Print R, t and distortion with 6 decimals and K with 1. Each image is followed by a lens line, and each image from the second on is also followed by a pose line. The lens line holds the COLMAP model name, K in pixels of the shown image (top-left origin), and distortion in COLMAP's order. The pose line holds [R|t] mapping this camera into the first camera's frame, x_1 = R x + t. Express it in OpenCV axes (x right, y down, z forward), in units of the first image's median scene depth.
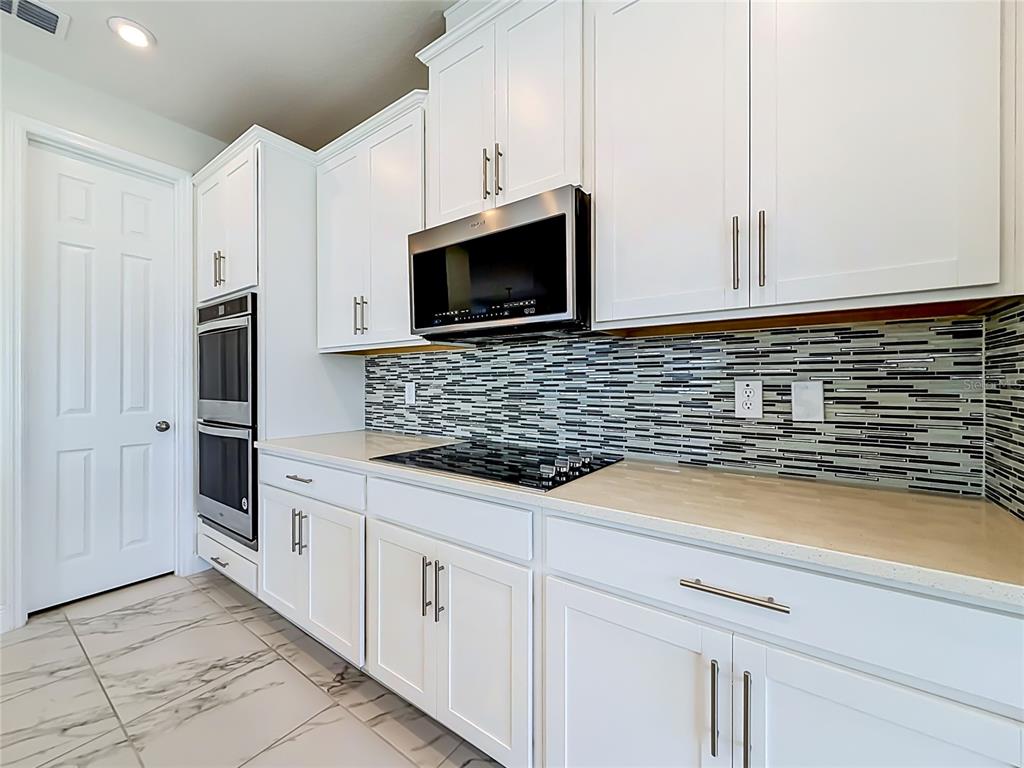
lens RADIAL K [[415.9, 0, 509.7], [0, 415.9, 384.0], [0, 0, 1]] dist [0.000837, 0.000218]
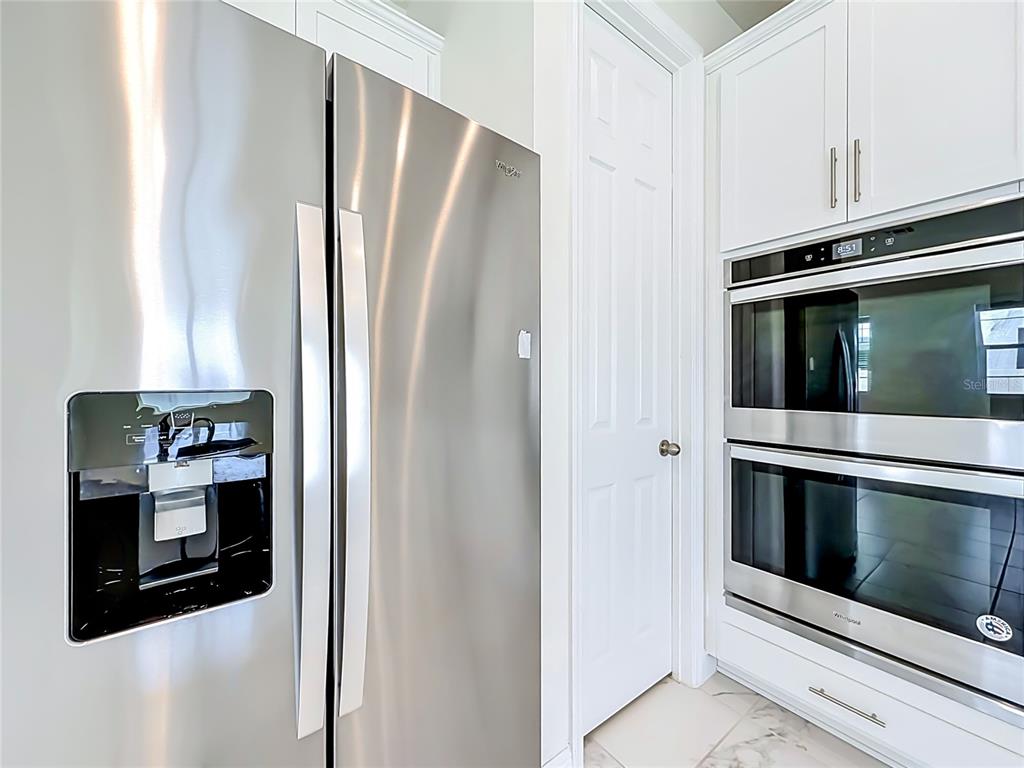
lens RADIAL K [[415.9, 0, 508.0], [0, 415.9, 380.6], [0, 0, 1]] dist [0.000837, 0.000218]
pose [[0.958576, 0.000634, -0.284835, -1.260006], [-0.000846, 0.999999, -0.000621, -0.002004], [0.284835, 0.000837, 0.958576, 0.447224]]
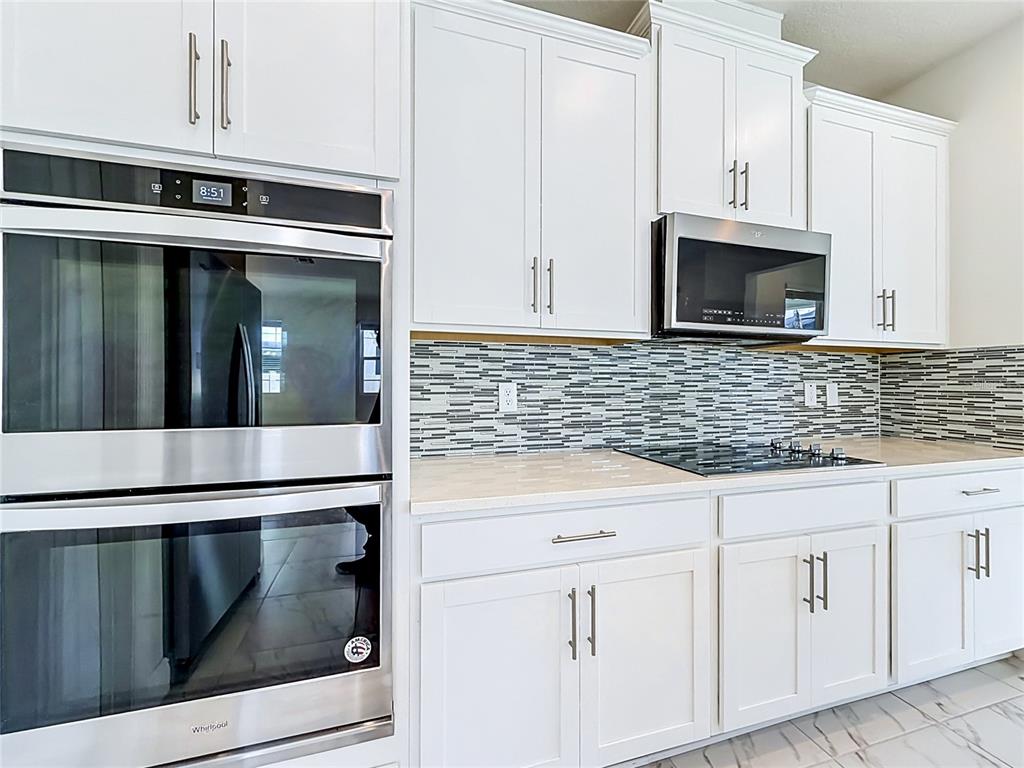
lens RADIAL K [[415.9, 0, 511.0], [0, 415.9, 383.3], [0, 0, 1]] dist [0.000837, 0.000218]
pose [[0.605334, 0.003864, 0.795962, -1.082016], [0.000098, 0.999988, -0.004929, 0.000909], [-0.795971, 0.003062, 0.605326, 0.718348]]
